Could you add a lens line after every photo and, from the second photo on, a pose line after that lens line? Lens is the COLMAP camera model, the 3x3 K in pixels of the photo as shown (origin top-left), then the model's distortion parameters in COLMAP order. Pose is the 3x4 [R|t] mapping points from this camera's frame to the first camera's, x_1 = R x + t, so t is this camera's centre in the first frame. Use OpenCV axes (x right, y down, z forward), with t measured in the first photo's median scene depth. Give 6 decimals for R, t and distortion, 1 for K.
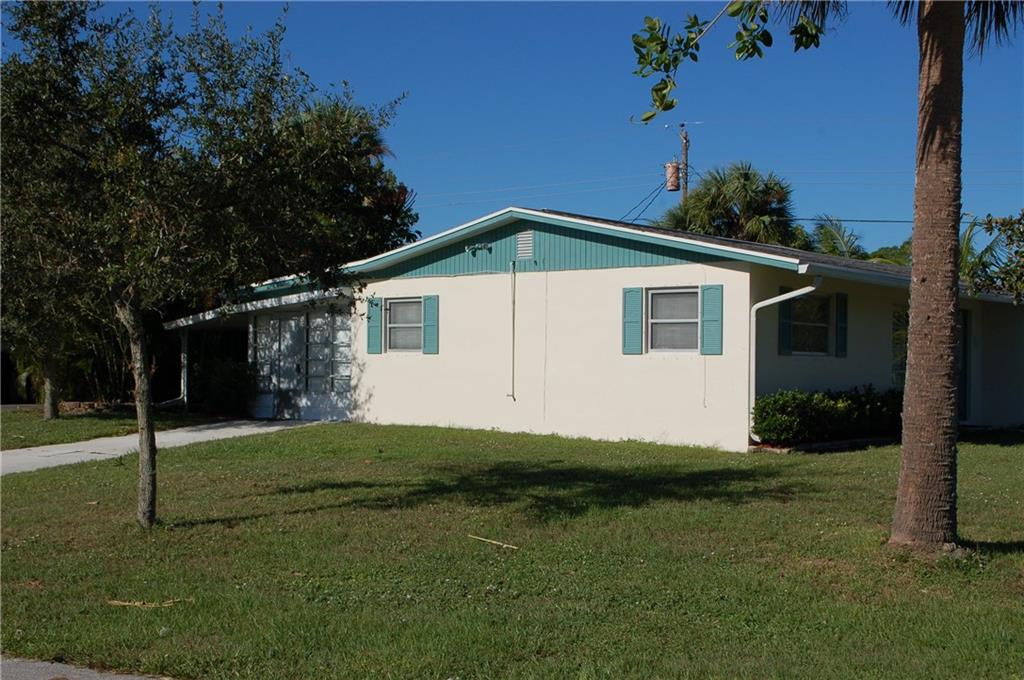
lens RADIAL K [[1338.7, 0, 512.0], [0, 1338.7, 340.0], [0, 0, 1]] dist [0.157851, 0.011680]
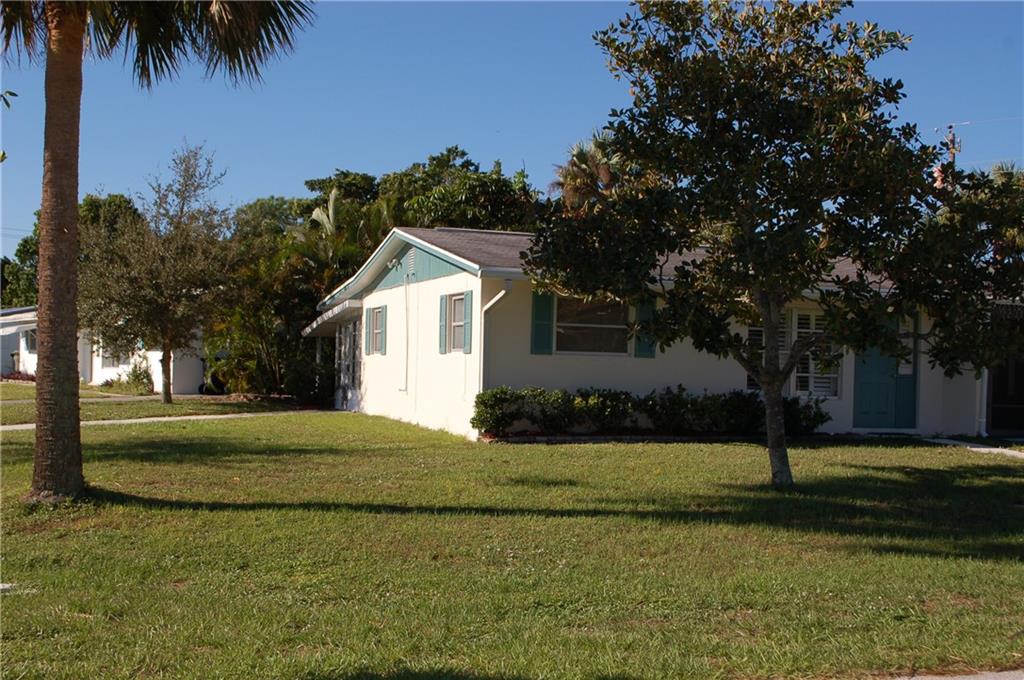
lens RADIAL K [[1272.1, 0, 512.0], [0, 1272.1, 340.0], [0, 0, 1]] dist [0.007844, -0.005223]
pose [[0.865027, -0.002821, -0.501717, 0.568555], [-0.002858, 0.999940, -0.010550, 0.008920], [0.501716, 0.010560, 0.864968, 0.084660]]
